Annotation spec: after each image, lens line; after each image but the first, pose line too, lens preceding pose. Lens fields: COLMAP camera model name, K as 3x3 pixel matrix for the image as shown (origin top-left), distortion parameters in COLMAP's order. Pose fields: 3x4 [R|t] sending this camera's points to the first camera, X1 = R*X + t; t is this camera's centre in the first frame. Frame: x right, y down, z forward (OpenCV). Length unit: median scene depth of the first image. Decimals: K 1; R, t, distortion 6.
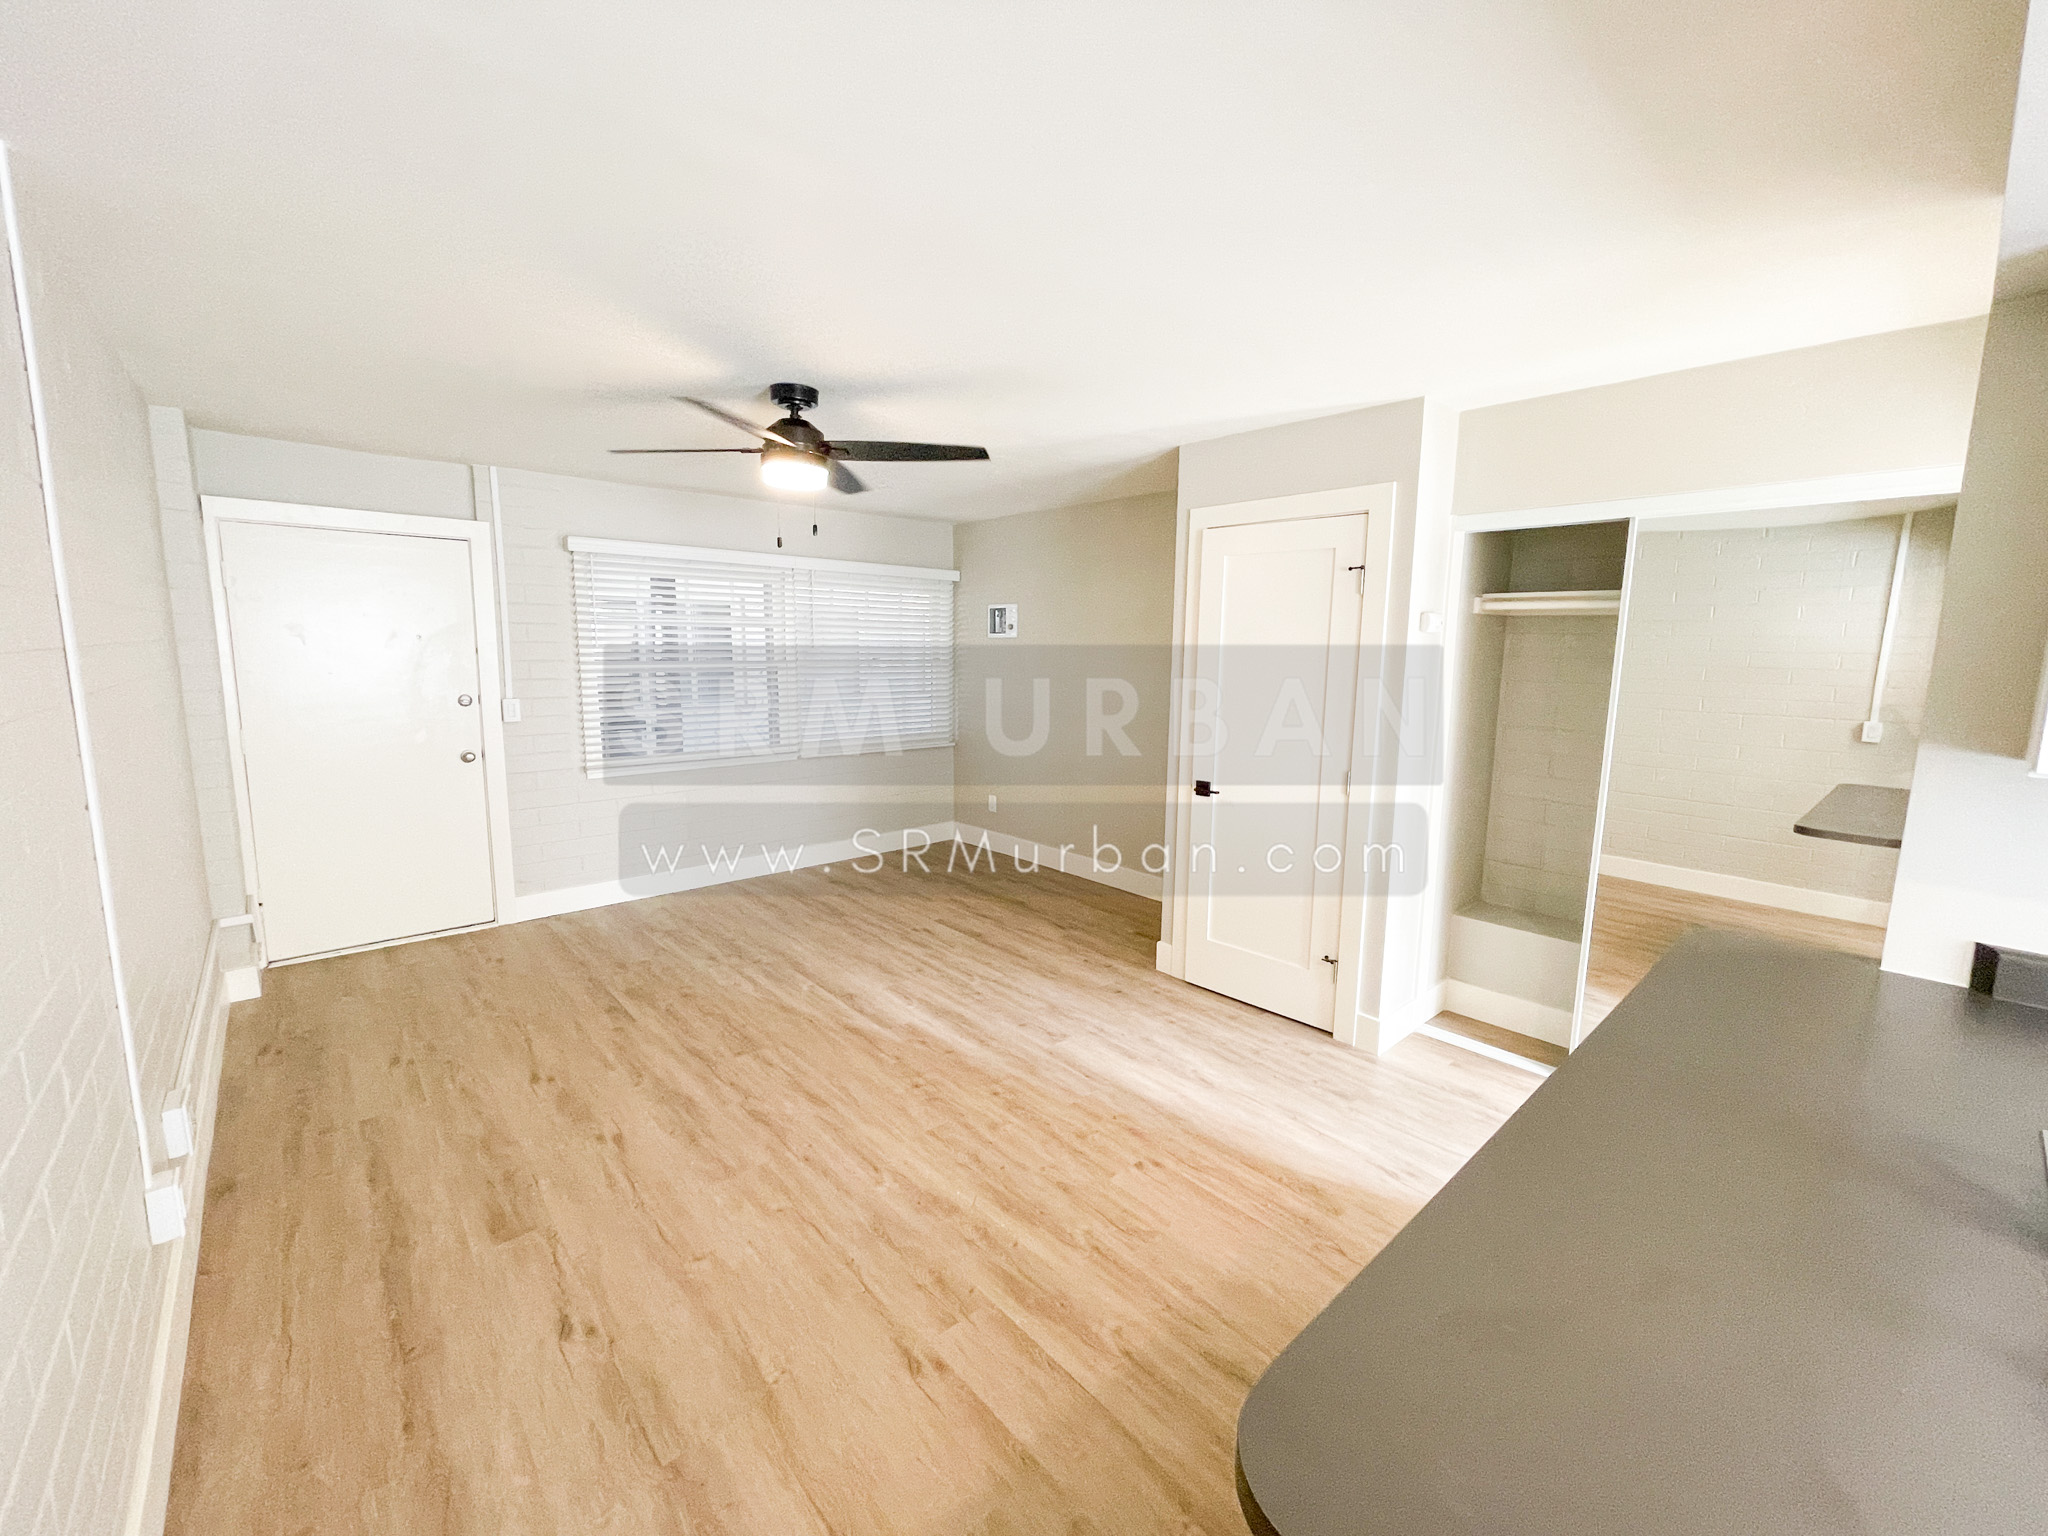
lens RADIAL K [[810.7, 0, 1033.6], [0, 810.7, 770.8], [0, 0, 1]] dist [-0.016213, 0.004654]
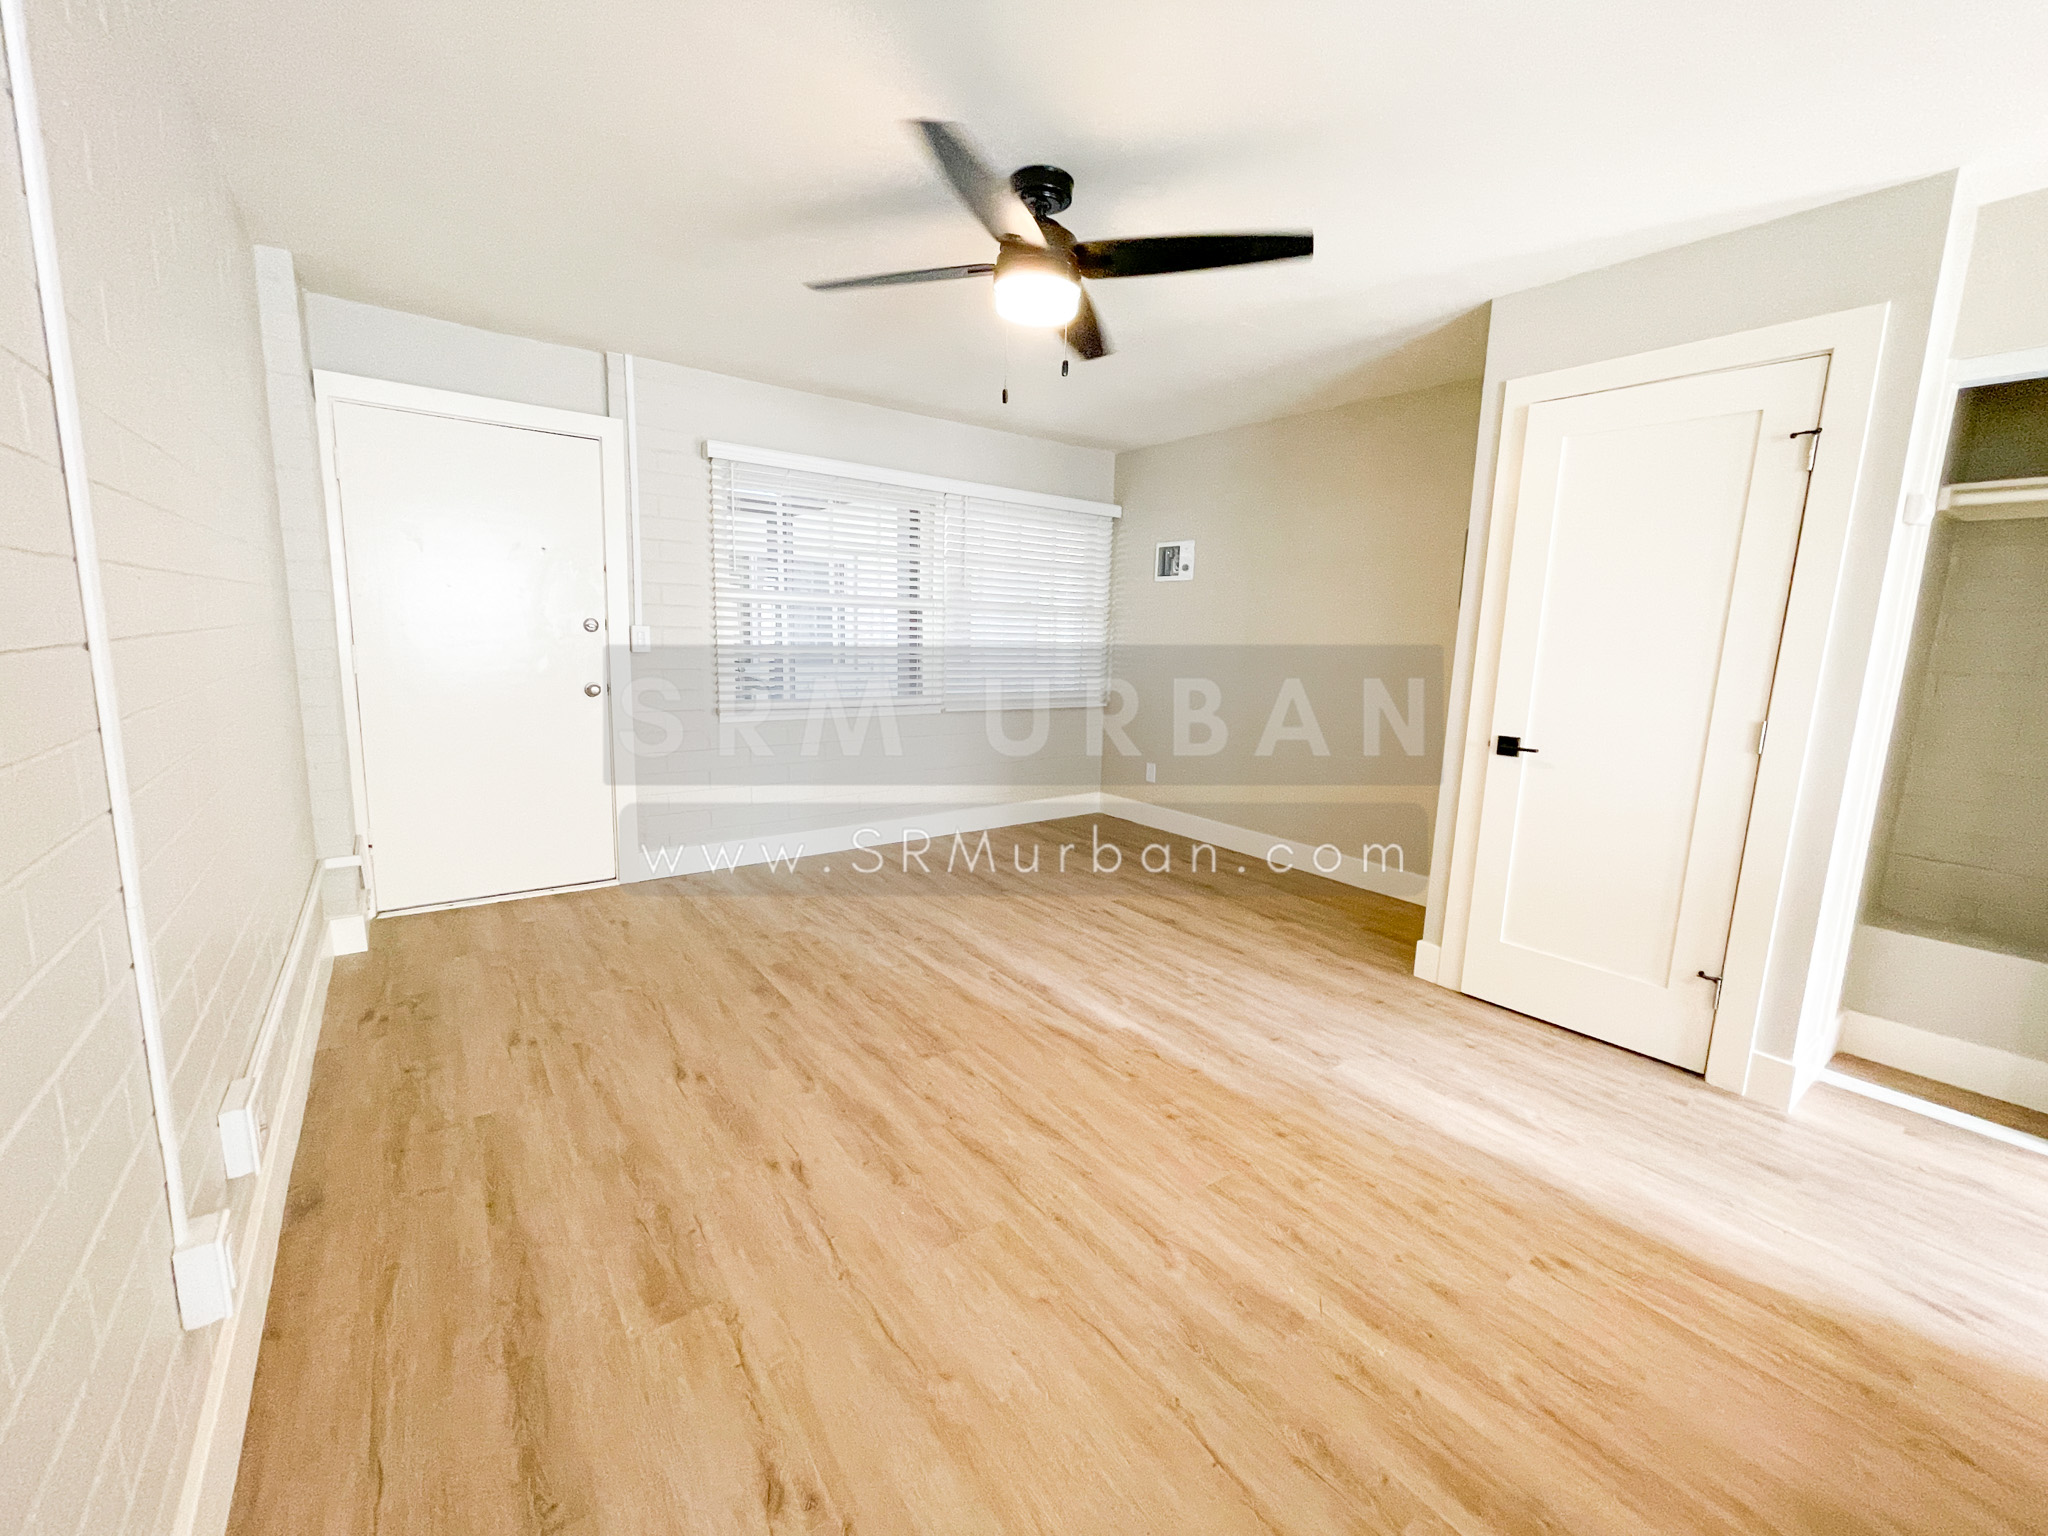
lens RADIAL K [[810.7, 0, 1032.5], [0, 810.7, 771.6], [0, 0, 1]] dist [-0.016213, 0.004654]
pose [[0.995691, 0.033745, -0.086377, -0.174561], [-0.032317, 0.999318, 0.017882, 0.047696], [0.086921, -0.015013, 0.996102, 0.195561]]
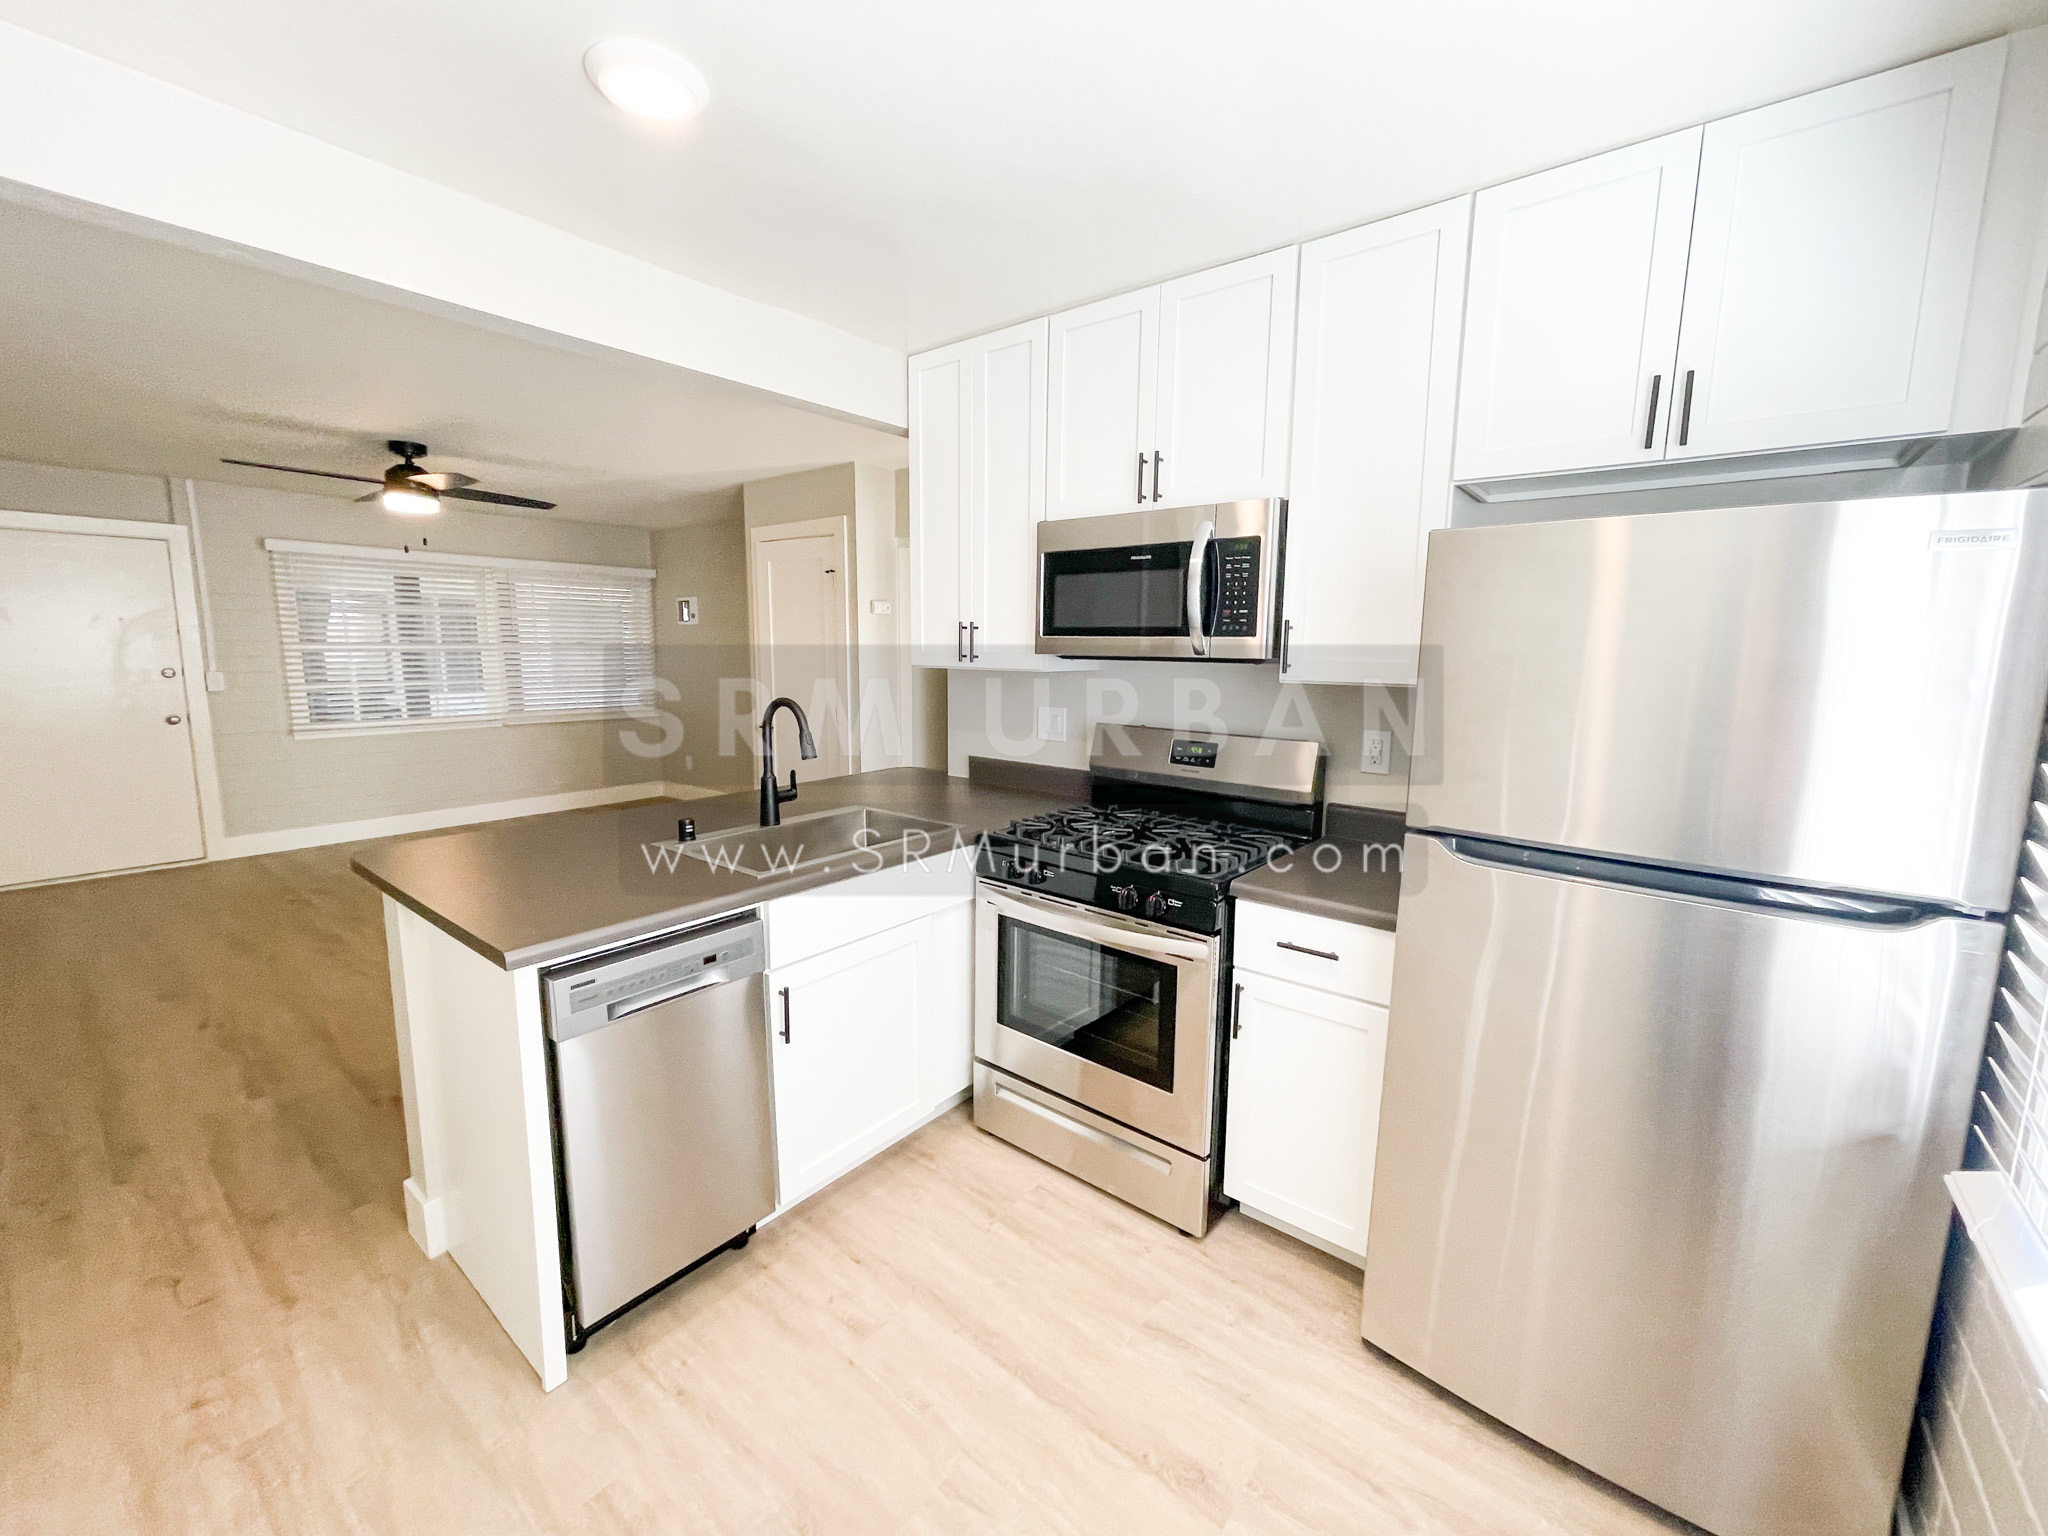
lens RADIAL K [[810.7, 0, 1038.3], [0, 810.7, 768.6], [0, 0, 1]] dist [-0.016213, 0.004654]
pose [[0.984909, -0.028671, 0.170681, 0.435965], [0.029281, 0.999571, -0.001061, 0.112520], [-0.170577, 0.006043, 0.985326, -0.476756]]
